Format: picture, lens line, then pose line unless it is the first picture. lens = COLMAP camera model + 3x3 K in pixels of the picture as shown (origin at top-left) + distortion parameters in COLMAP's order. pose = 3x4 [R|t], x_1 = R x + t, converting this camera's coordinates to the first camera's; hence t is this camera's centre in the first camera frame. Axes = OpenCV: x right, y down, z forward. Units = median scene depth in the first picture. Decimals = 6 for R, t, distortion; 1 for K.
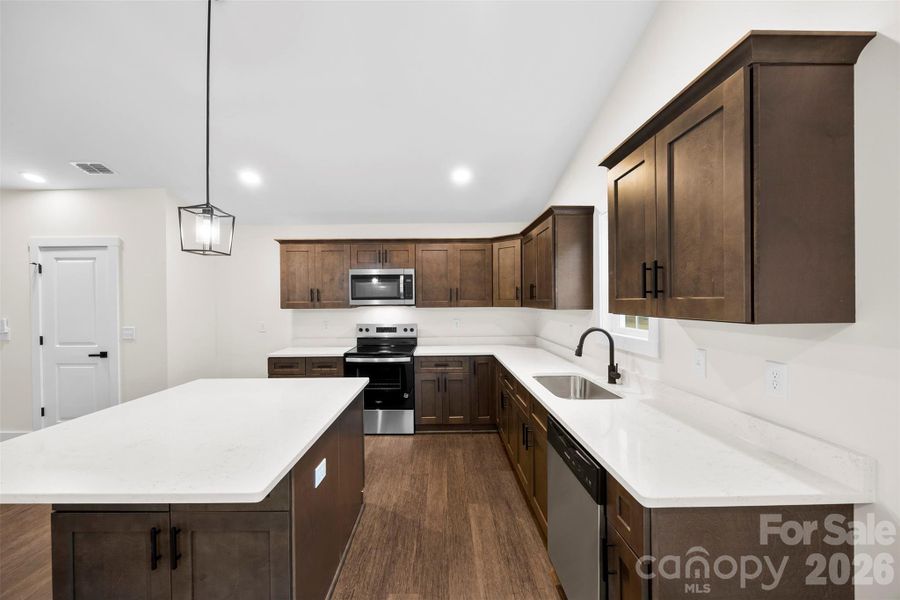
lens RADIAL K [[345.8, 0, 437.2], [0, 345.8, 300.9], [0, 0, 1]] dist [0.000597, -0.000003]
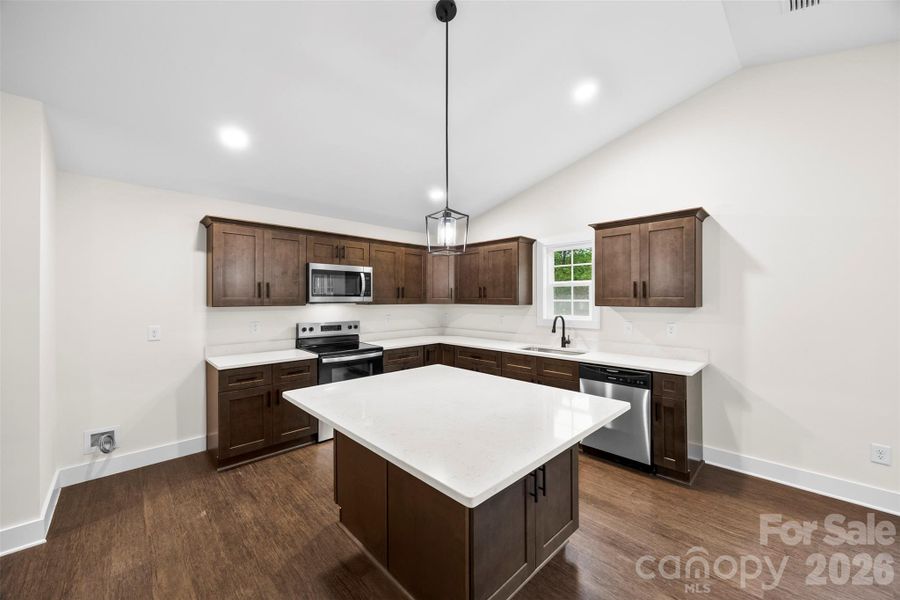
lens RADIAL K [[341.8, 0, 450.0], [0, 341.8, 300.0], [0, 0, 1]] dist [-0.002144, -0.000329]
pose [[0.716684, 0.005277, 0.697378, -0.617417], [-0.007277, 0.999974, -0.000089, 0.003795], [-0.697360, -0.005011, 0.716704, 0.097386]]
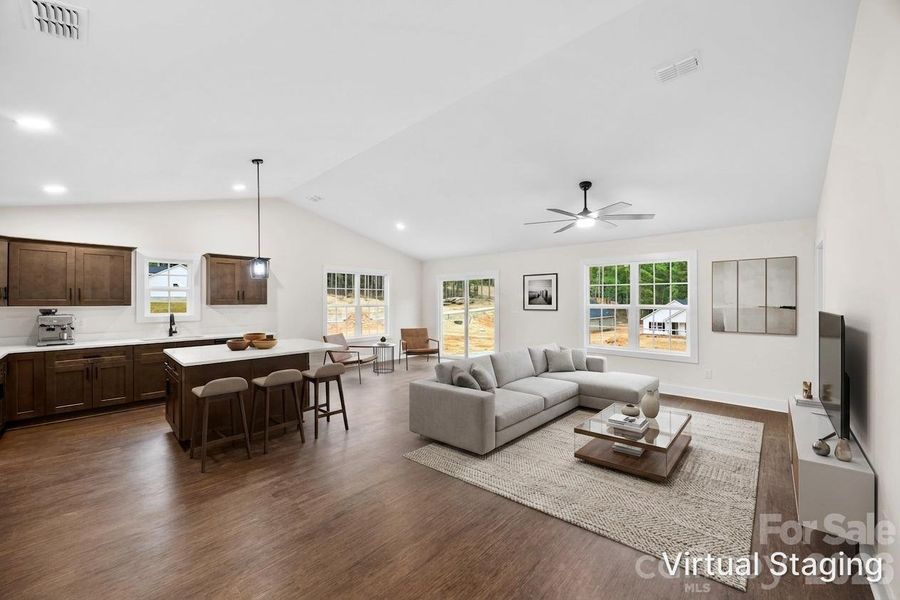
lens RADIAL K [[341.8, 0, 450.0], [0, 341.8, 300.0], [0, 0, 1]] dist [-0.002144, -0.000329]
pose [[-0.721955, 0.008550, 0.691887, -1.385134], [0.004523, 0.999961, -0.007637, 0.011976], [-0.691925, -0.002385, -0.721966, 0.775427]]
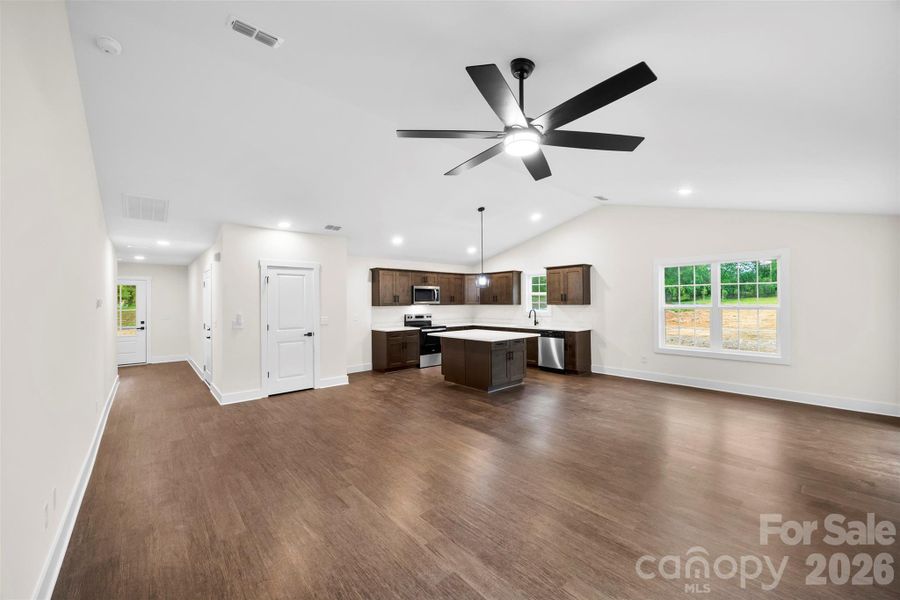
lens RADIAL K [[341.8, 0, 450.0], [0, 341.8, 300.0], [0, 0, 1]] dist [-0.002144, -0.000329]
pose [[0.749220, 0.005668, 0.662297, -1.382321], [0.000523, 0.999958, -0.009148, 0.007136], [-0.662321, 0.007200, 0.749186, -0.583859]]
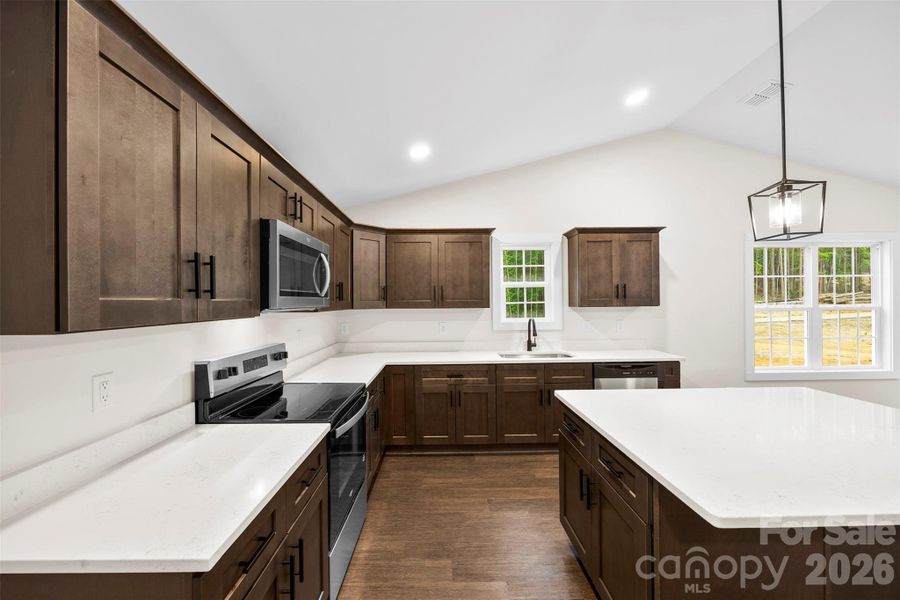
lens RADIAL K [[352.5, 0, 450.0], [0, 352.5, 300.0], [0, 0, 1]] dist [0.009472, 0.000024]
pose [[-0.024153, 0.014334, 0.999605, -0.667537], [0.006747, 0.999877, -0.014175, 0.009213], [-0.999686, 0.006402, -0.024247, 0.810981]]
